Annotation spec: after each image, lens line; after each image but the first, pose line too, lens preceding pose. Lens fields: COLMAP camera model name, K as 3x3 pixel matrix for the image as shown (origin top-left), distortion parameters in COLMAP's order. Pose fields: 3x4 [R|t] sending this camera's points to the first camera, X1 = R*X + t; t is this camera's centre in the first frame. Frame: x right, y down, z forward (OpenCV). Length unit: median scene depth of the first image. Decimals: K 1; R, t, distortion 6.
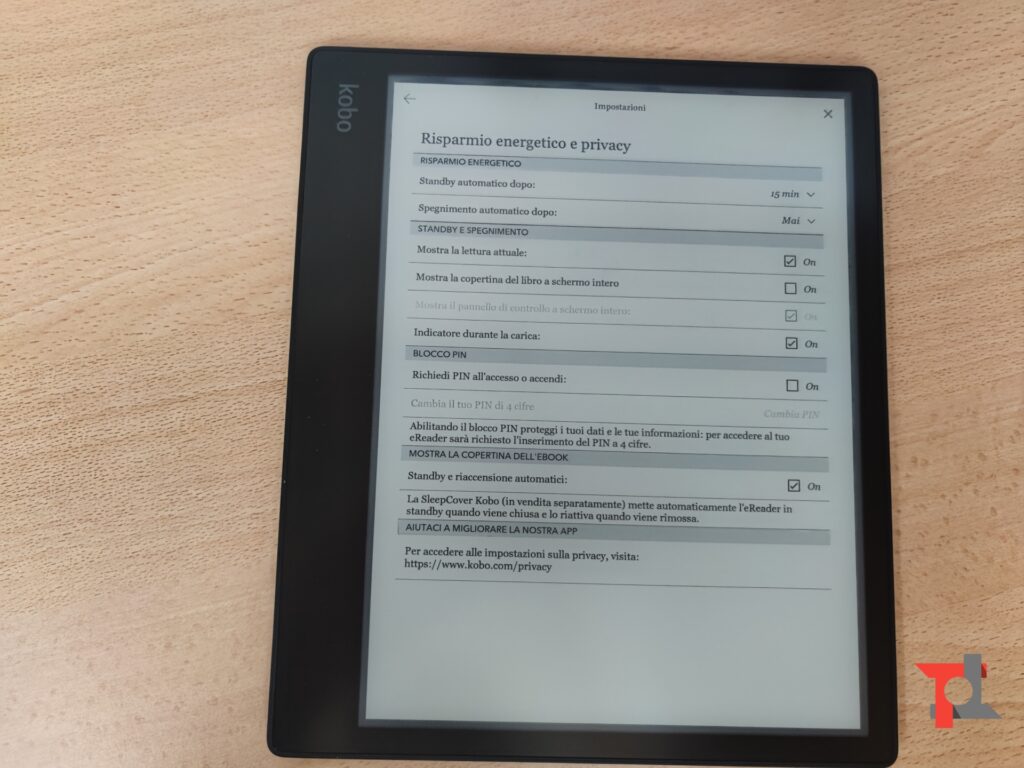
lens RADIAL K [[801.5, 0, 510.1], [0, 801.5, 392.0], [0, 0, 1]] dist [-0.021092, -0.016527]
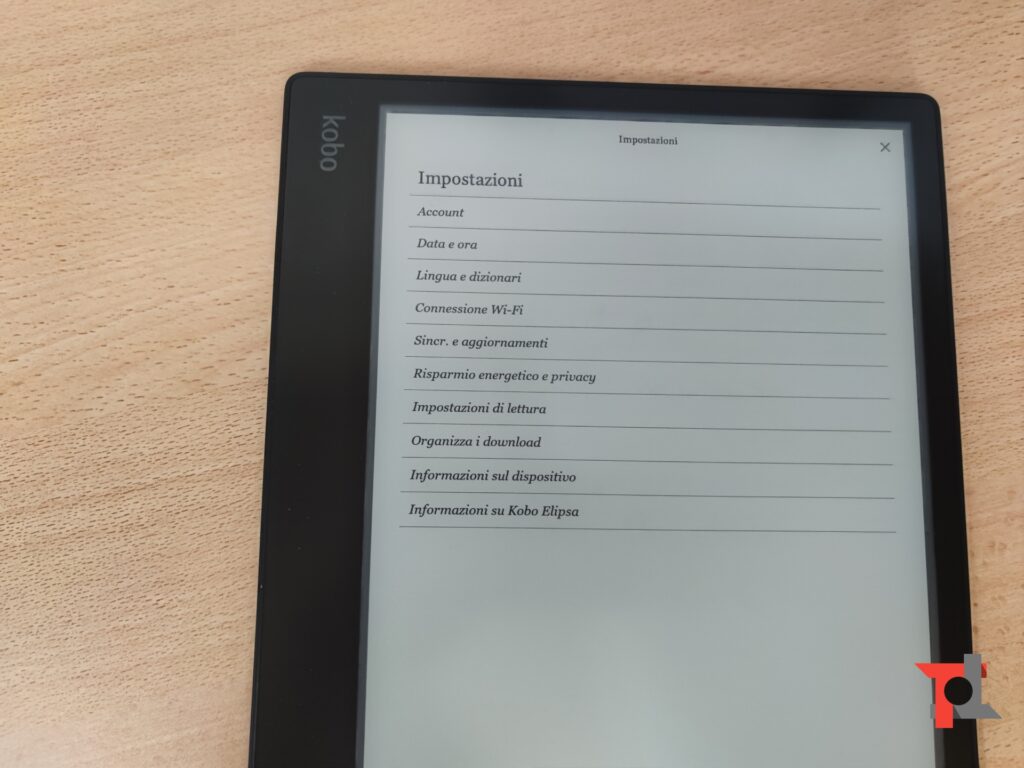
lens RADIAL K [[801.5, 0, 518.5], [0, 801.5, 410.2], [0, 0, 1]] dist [-0.021092, -0.016527]
pose [[0.999801, -0.010582, 0.016912, -0.020766], [0.010748, 0.999895, -0.009715, -0.057078], [-0.016807, 0.009895, 0.999810, 0.139227]]
